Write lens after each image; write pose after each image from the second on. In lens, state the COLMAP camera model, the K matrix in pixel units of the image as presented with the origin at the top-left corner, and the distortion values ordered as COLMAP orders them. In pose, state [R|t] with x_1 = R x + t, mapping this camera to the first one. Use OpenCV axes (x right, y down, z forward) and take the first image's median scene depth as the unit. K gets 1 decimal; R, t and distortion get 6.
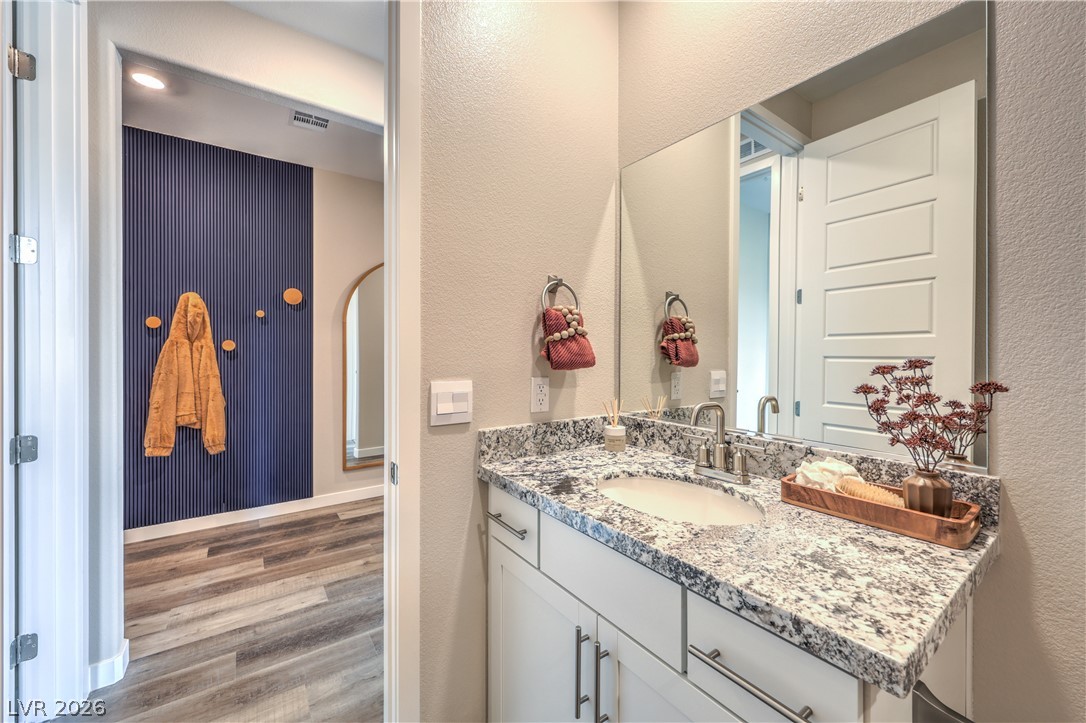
lens RADIAL K [[424.9, 0, 540.3], [0, 424.9, 355.7], [0, 0, 1]] dist [-0.001280, -0.000061]
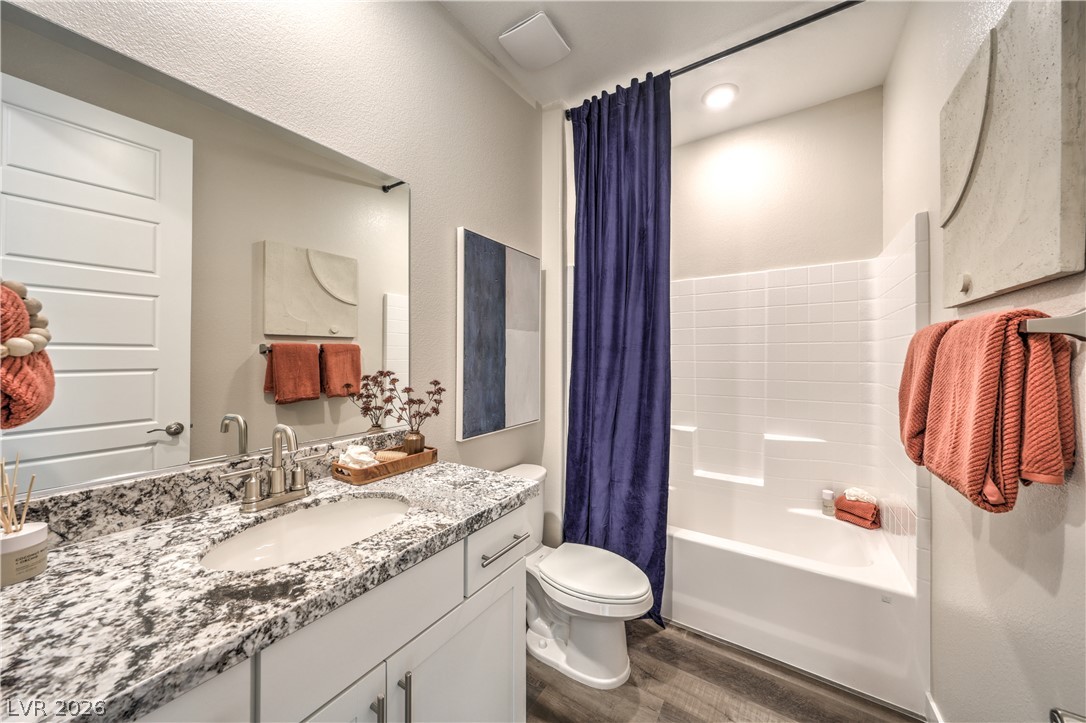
lens RADIAL K [[361.3, 0, 542.5], [0, 361.3, 355.9], [0, 0, 1]] dist [-0.004708, 0.000100]
pose [[-0.353053, 0.001536, 0.935602, -0.740116], [0.008483, 0.999963, 0.001560, -0.054274], [-0.935565, 0.008488, -0.353053, 0.980134]]
